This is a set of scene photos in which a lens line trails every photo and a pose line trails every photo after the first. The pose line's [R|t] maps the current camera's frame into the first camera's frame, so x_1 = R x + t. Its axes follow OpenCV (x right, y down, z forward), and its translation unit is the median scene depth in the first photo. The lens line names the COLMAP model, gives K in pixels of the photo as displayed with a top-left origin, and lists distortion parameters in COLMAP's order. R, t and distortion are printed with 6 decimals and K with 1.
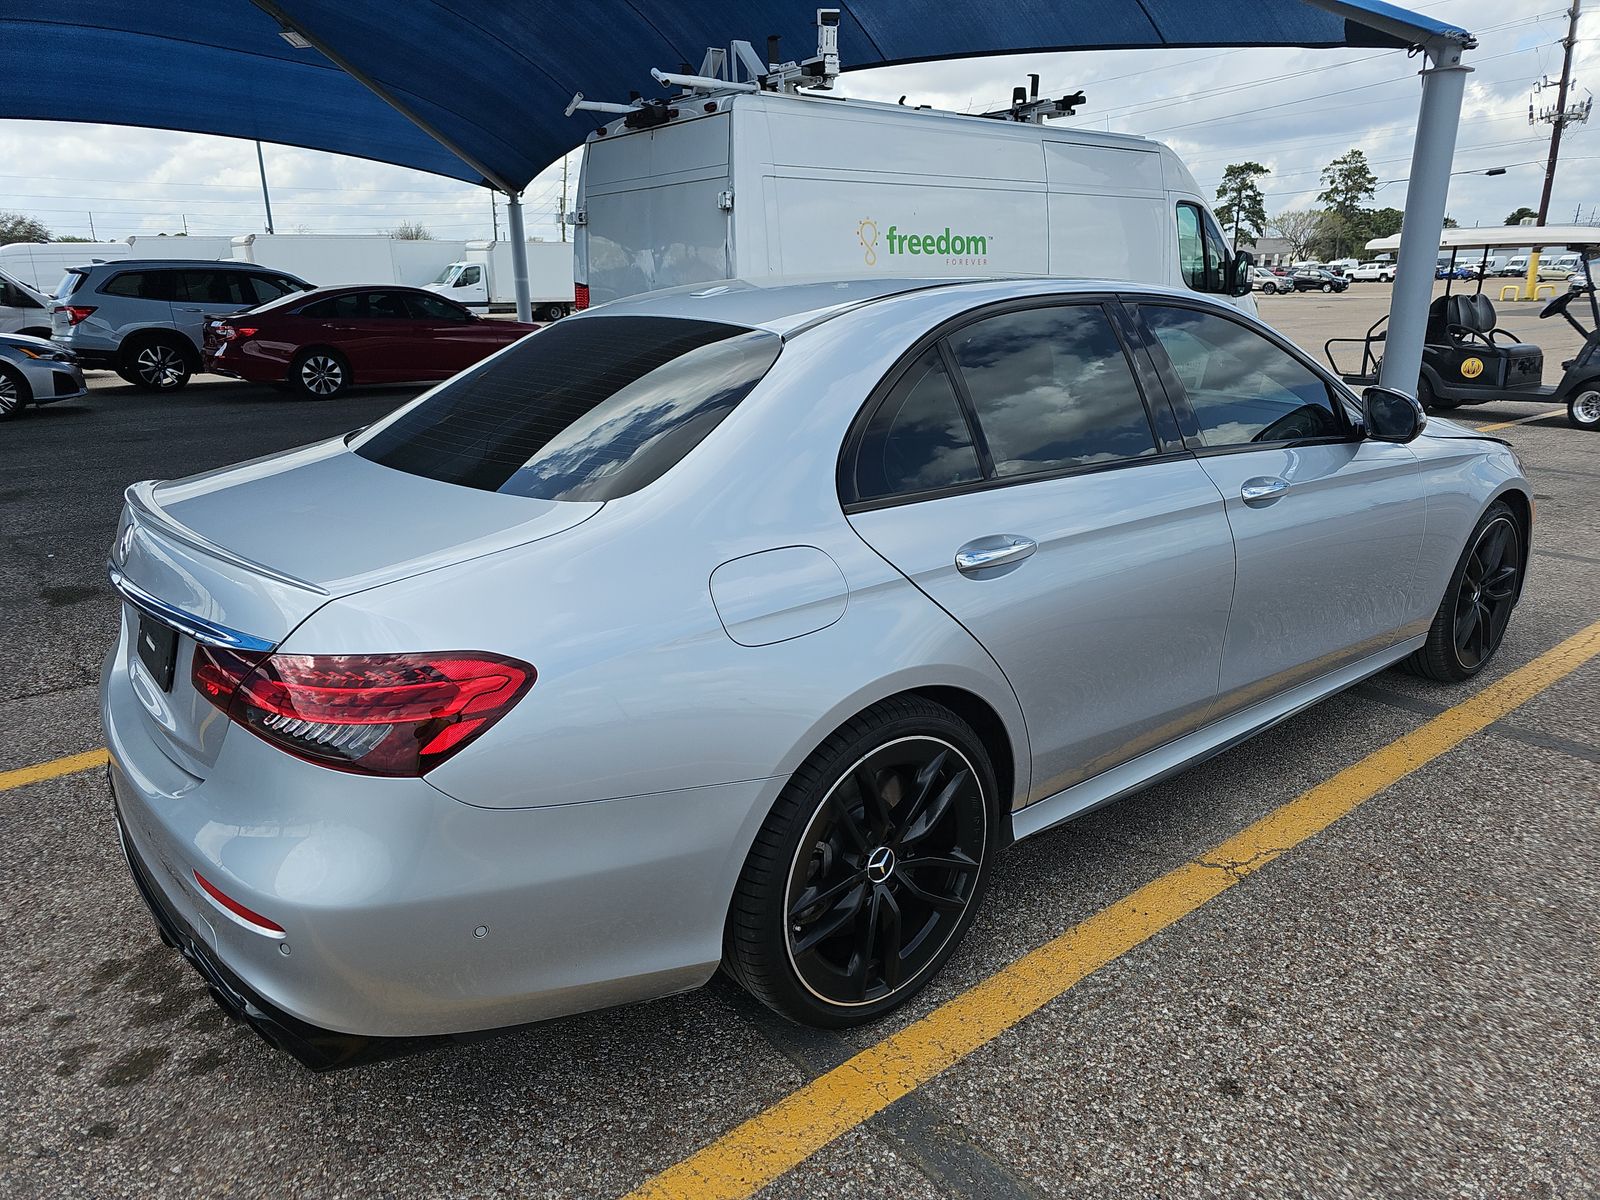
lens RADIAL K [[1099.3, 0, 795.5], [0, 1099.3, 599.3], [0, 0, 1]] dist [0.041073, -0.029708]
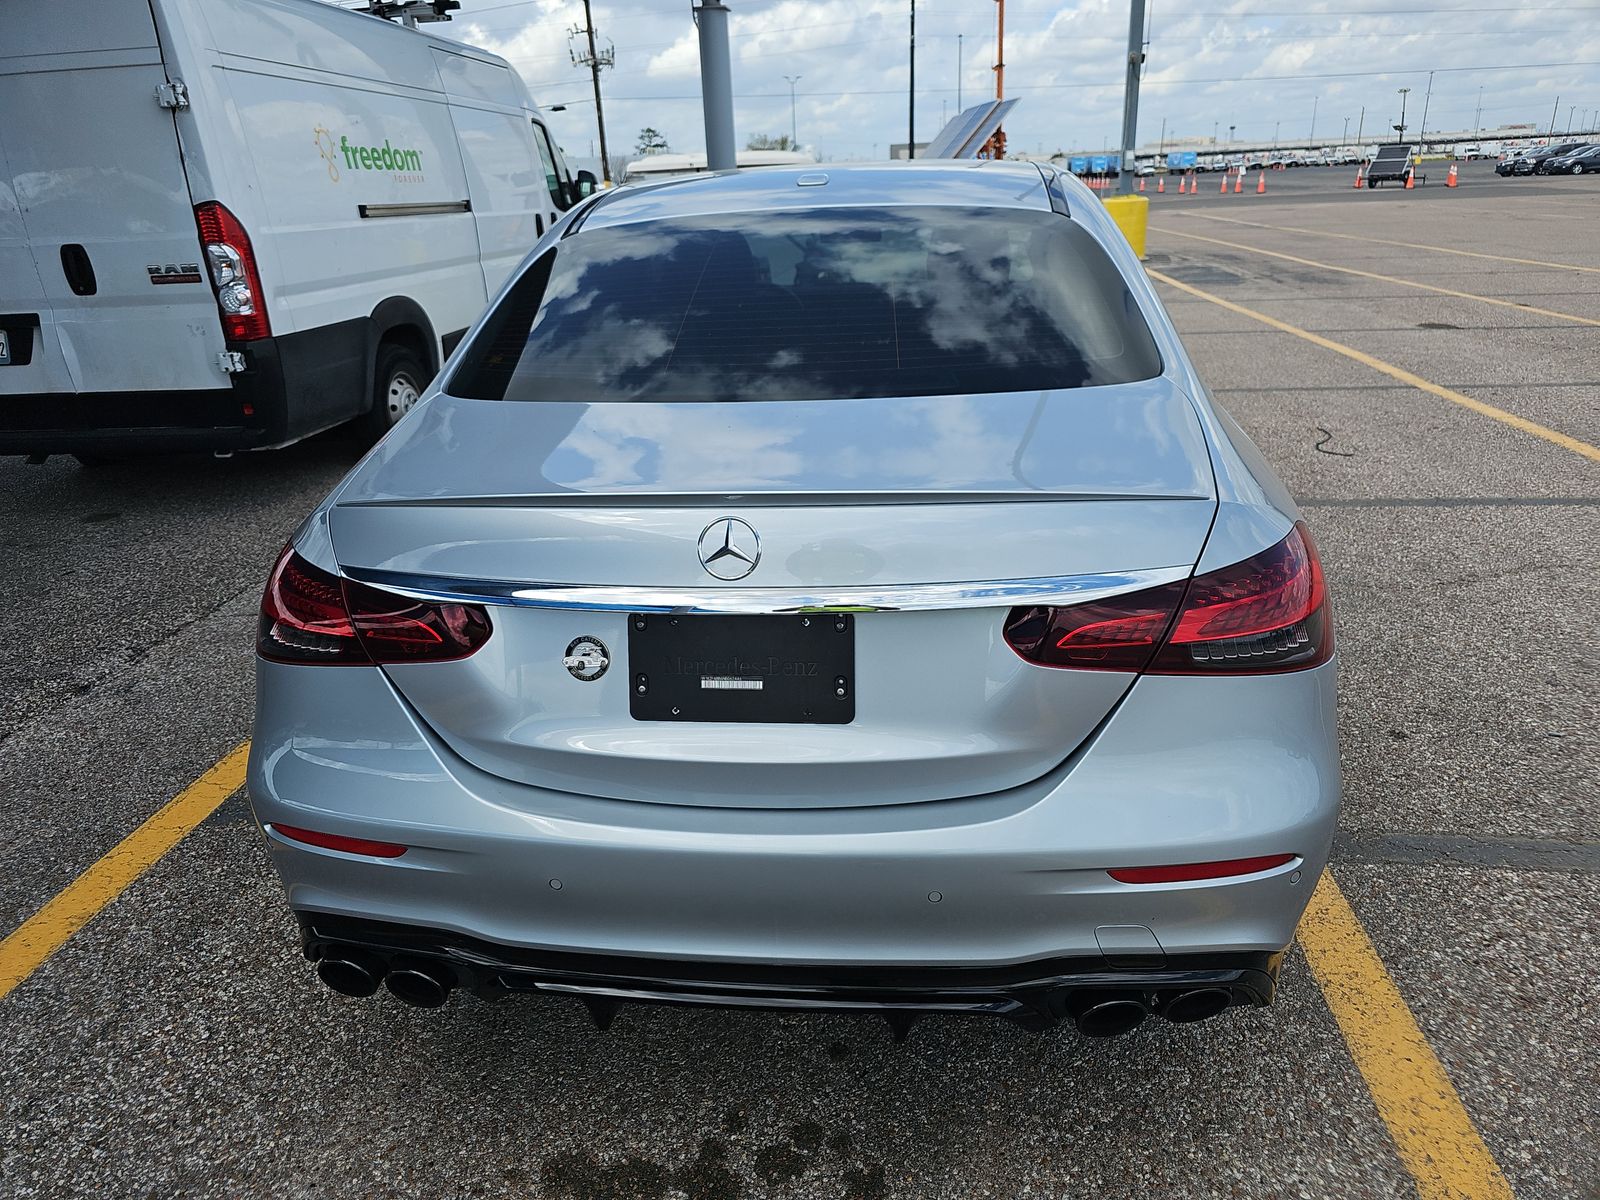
lens RADIAL K [[1099.3, 0, 795.5], [0, 1099.3, 599.3], [0, 0, 1]] dist [0.041073, -0.029708]
pose [[0.706947, -0.264231, 0.656055, -0.358969], [0.229617, 0.963092, 0.140464, -0.035109], [-0.668956, 0.051341, 0.741527, 0.158654]]
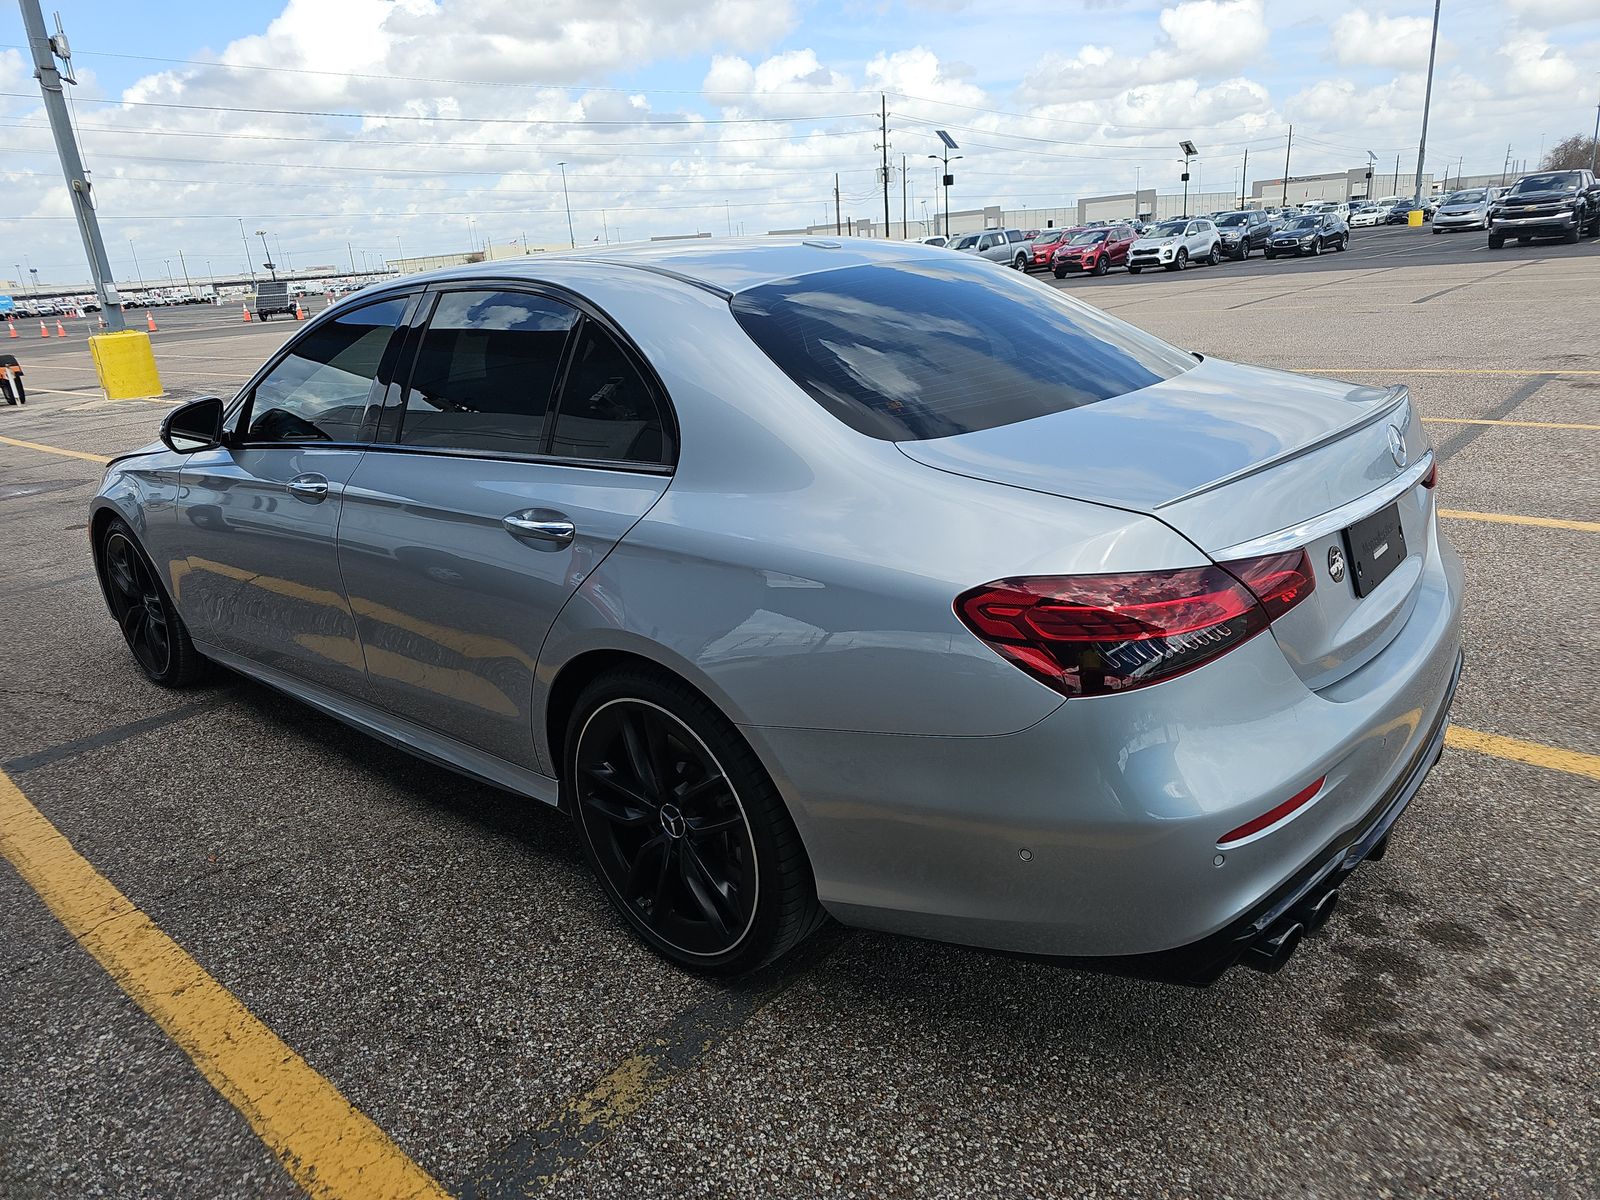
lens RADIAL K [[1099.3, 0, 795.5], [0, 1099.3, 599.3], [0, 0, 1]] dist [0.041073, -0.029708]
pose [[-0.206522, -0.267155, 0.941263, -0.514801], [0.348105, 0.878999, 0.325860, -0.155910], [-0.914424, 0.394955, -0.088535, 0.577276]]
